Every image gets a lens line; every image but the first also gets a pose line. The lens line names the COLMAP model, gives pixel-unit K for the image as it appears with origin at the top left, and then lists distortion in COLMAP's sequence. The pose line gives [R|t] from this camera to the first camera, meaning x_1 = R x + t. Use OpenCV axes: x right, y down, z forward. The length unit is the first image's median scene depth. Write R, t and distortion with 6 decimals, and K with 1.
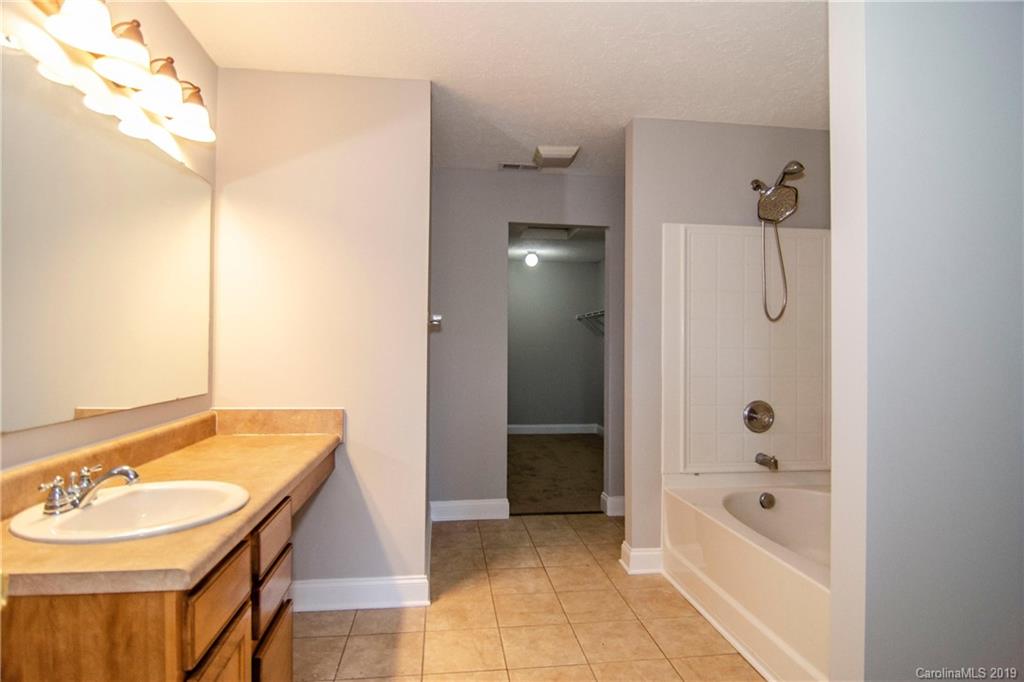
lens RADIAL K [[548.2, 0, 512.0], [0, 548.2, 341.0], [0, 0, 1]] dist [-0.003076, -0.010589]
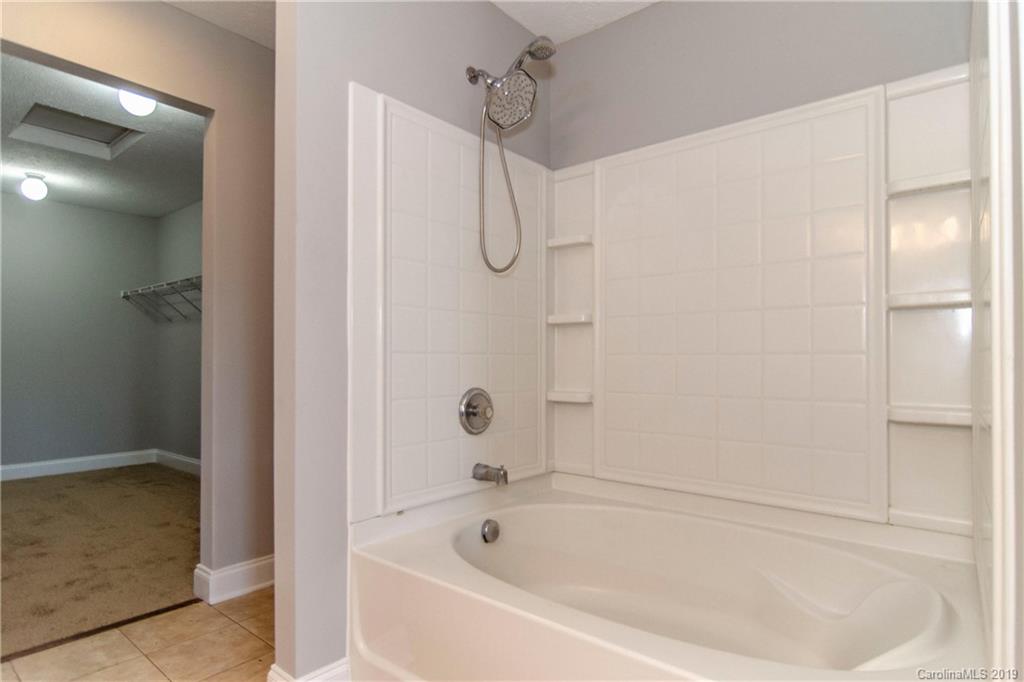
lens RADIAL K [[557.2, 0, 508.4], [0, 557.2, 352.6], [0, 0, 1]] dist [0.009696, -0.001610]
pose [[0.735842, 0.000923, 0.677153, 0.005260], [-0.005266, 0.999977, 0.004360, 0.061404], [-0.677133, -0.006774, 0.735829, 0.459406]]
